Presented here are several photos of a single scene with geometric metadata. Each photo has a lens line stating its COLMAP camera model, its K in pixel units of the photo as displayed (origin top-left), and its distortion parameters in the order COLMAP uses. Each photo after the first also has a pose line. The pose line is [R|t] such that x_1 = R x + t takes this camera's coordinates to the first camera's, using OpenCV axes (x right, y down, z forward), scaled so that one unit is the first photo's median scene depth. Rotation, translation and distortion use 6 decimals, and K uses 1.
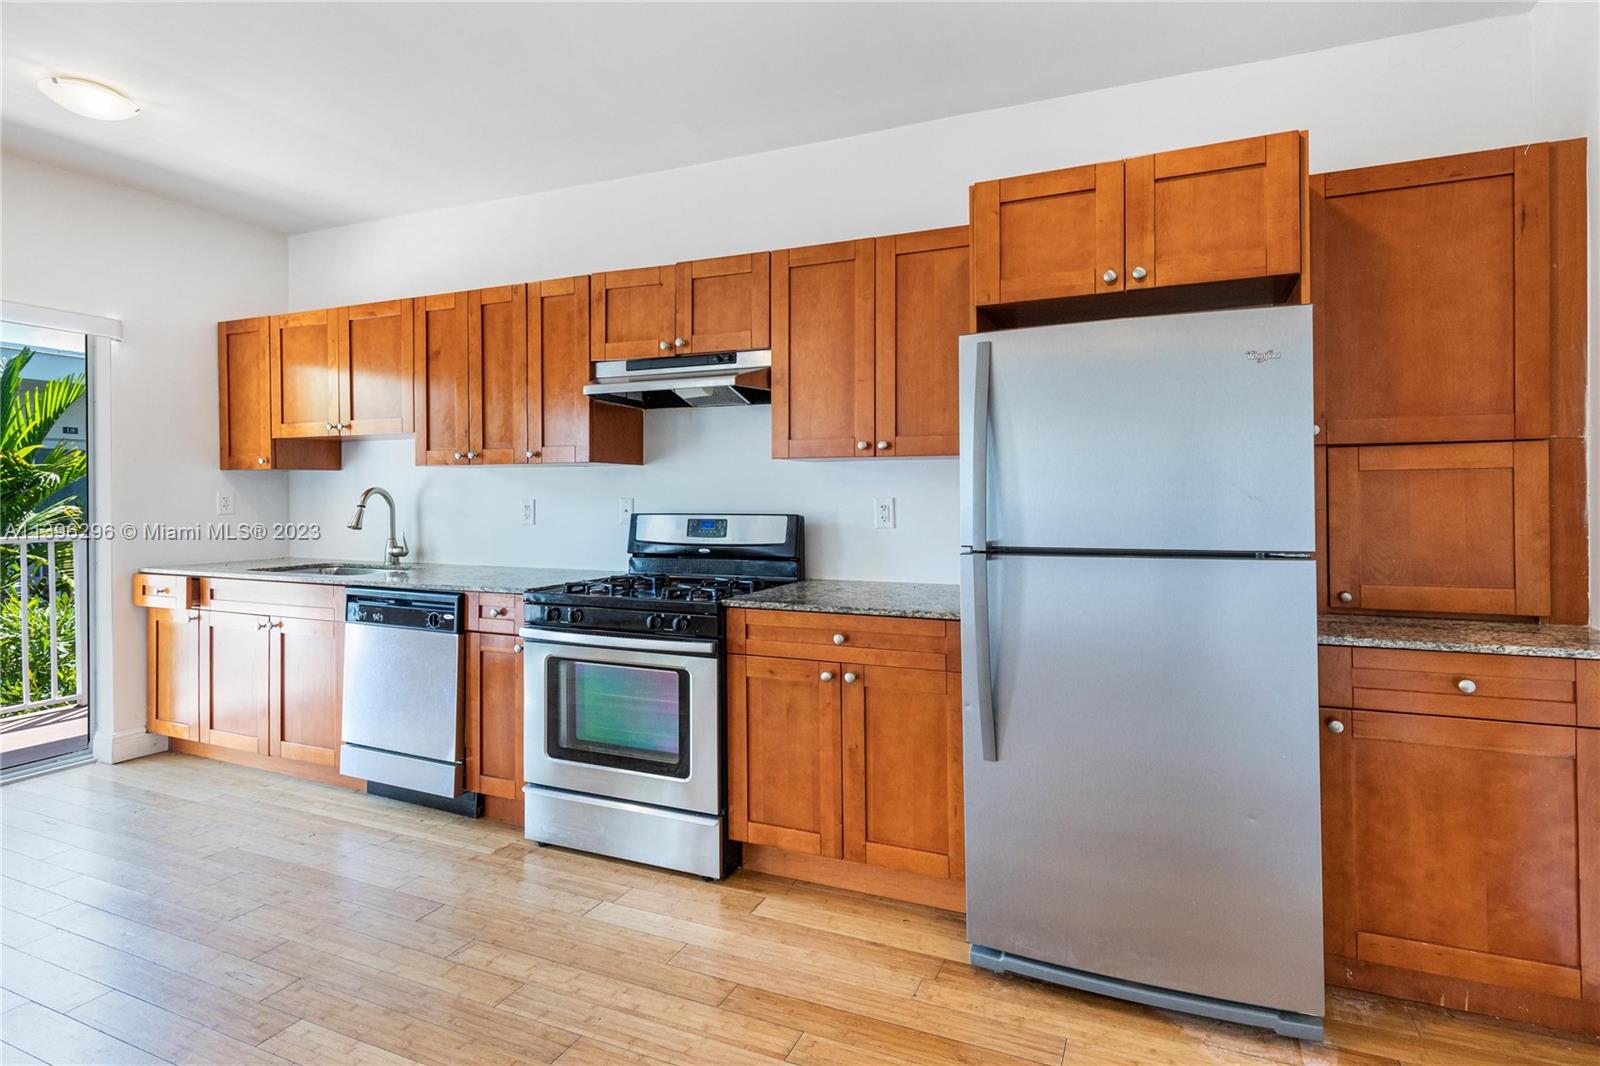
lens RADIAL K [[743.1, 0, 764.0], [0, 743.1, 503.3], [0, 0, 1]] dist [0.010251, -0.003430]
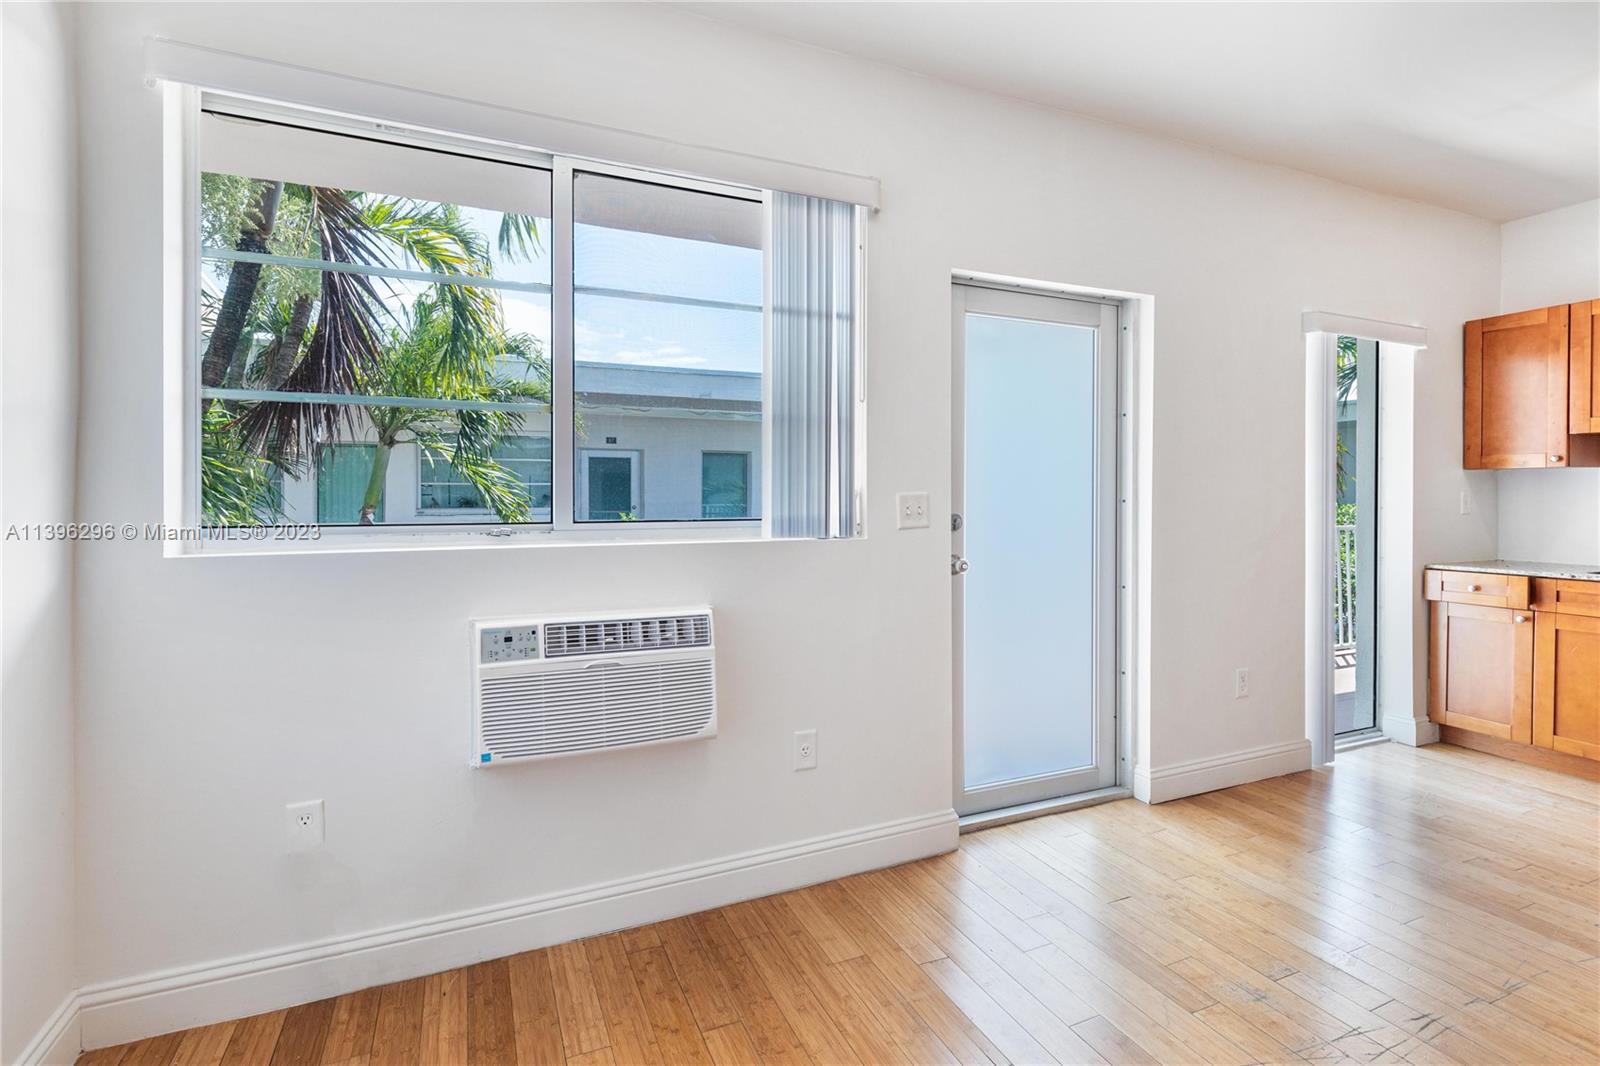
lens RADIAL K [[743.1, 0, 841.3], [0, 743.1, 505.9], [0, 0, 1]] dist [0.010251, -0.003430]
pose [[0.722919, -0.003846, -0.690923, -0.846124], [0.004128, 0.999991, -0.001247, 0.001648], [0.690921, -0.001950, 0.722928, -0.396713]]
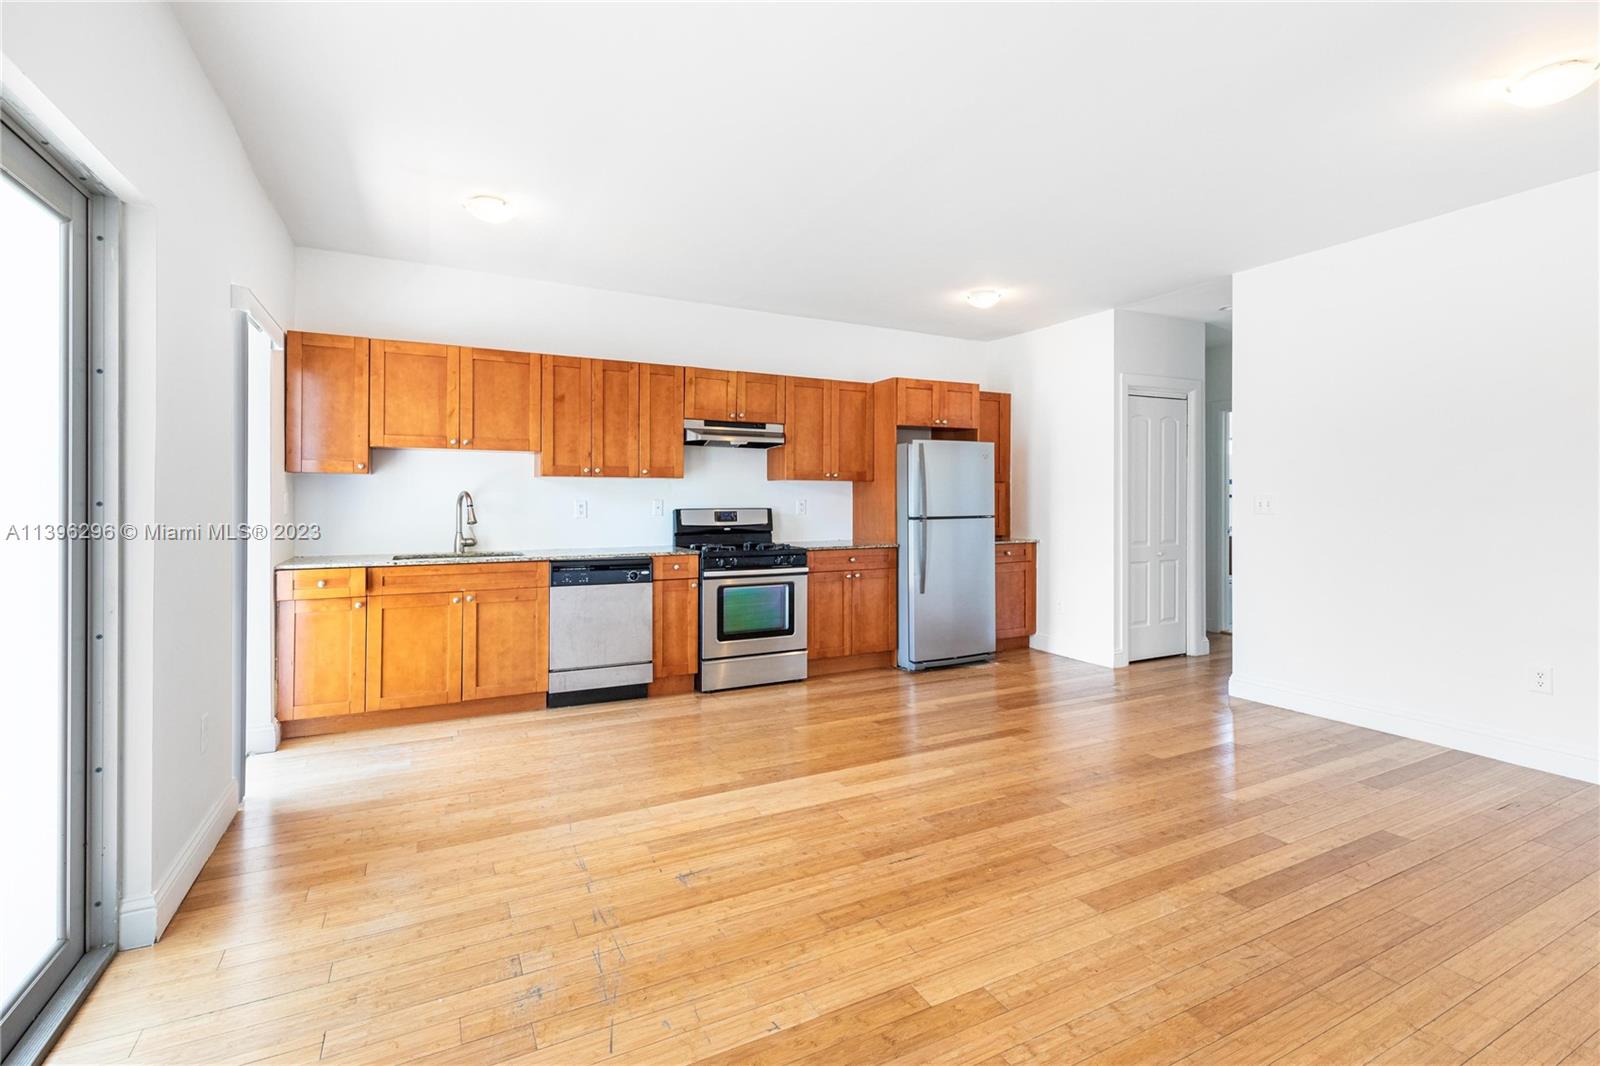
lens RADIAL K [[743.1, 0, 806.4], [0, 743.1, 495.5], [0, 0, 1]] dist [0.010251, -0.003430]
pose [[0.639334, 0.000484, 0.768929, -1.403068], [0.003489, 0.999988, -0.003531, -0.008843], [-0.768921, 0.004940, 0.639324, -0.297880]]
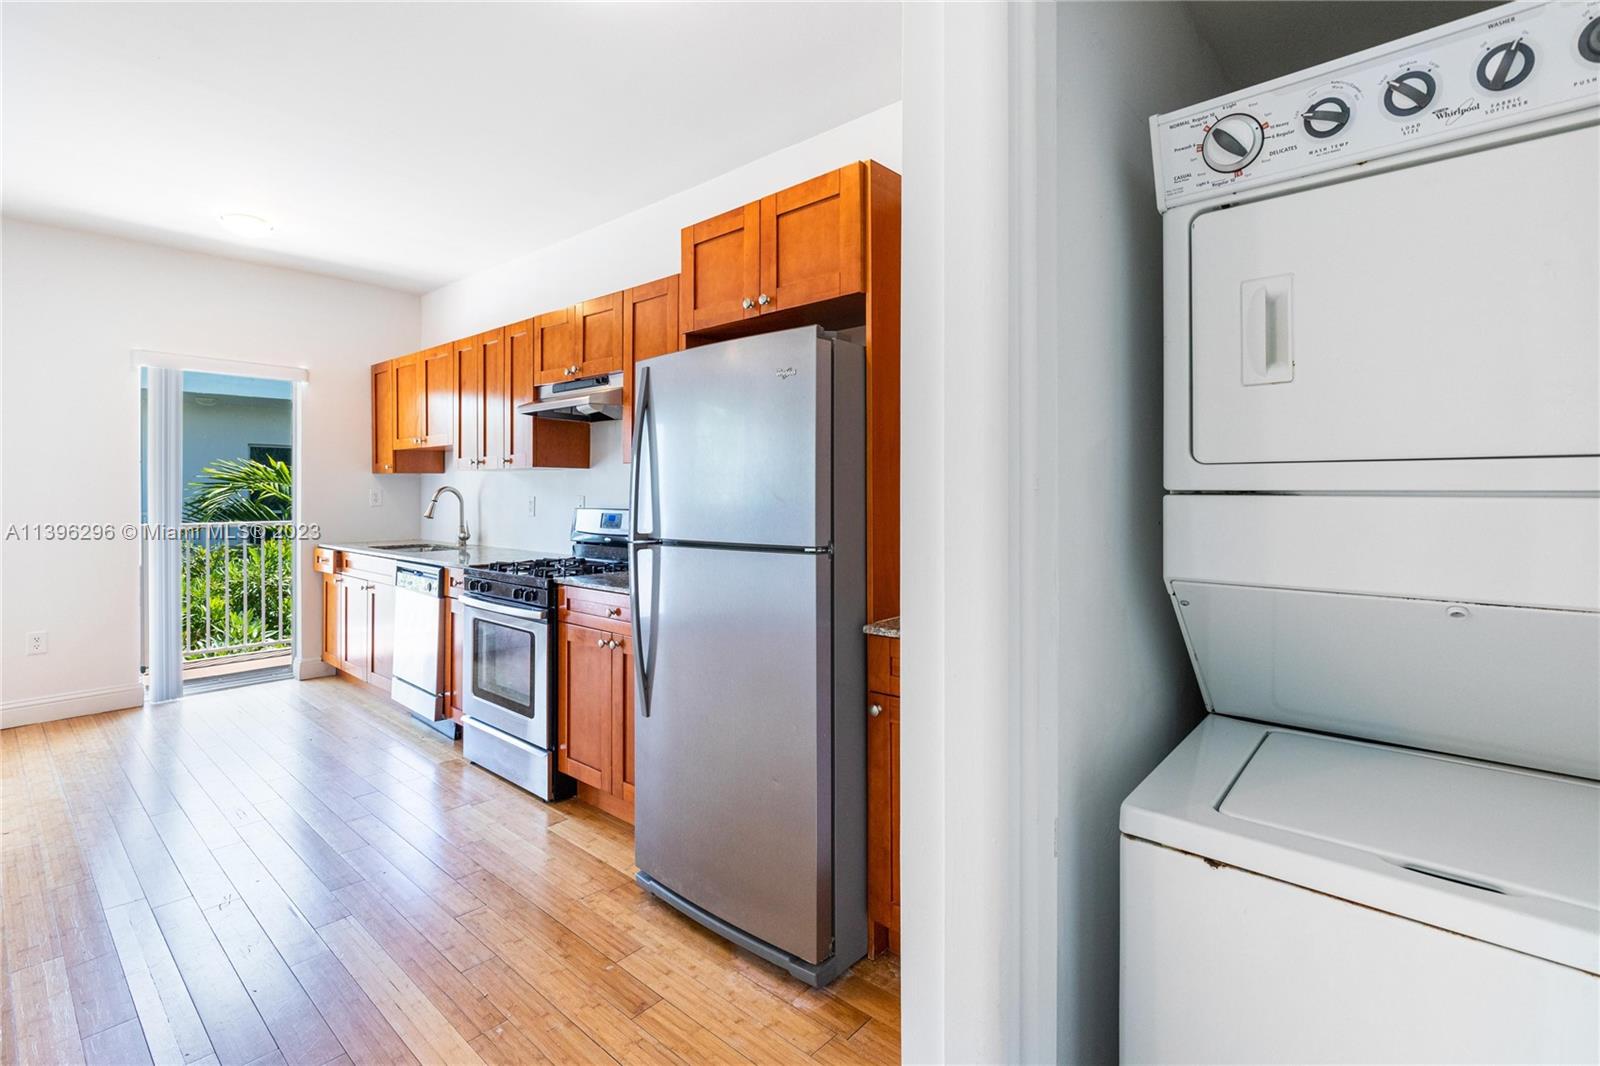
lens RADIAL K [[743.1, 0, 804.5], [0, 743.1, 492.2], [0, 0, 1]] dist [0.010251, -0.003430]
pose [[0.944562, -0.001428, -0.328329, 0.630158], [-0.000184, 0.999988, -0.004879, -0.006365], [0.328332, 0.004669, 0.944551, -0.033817]]
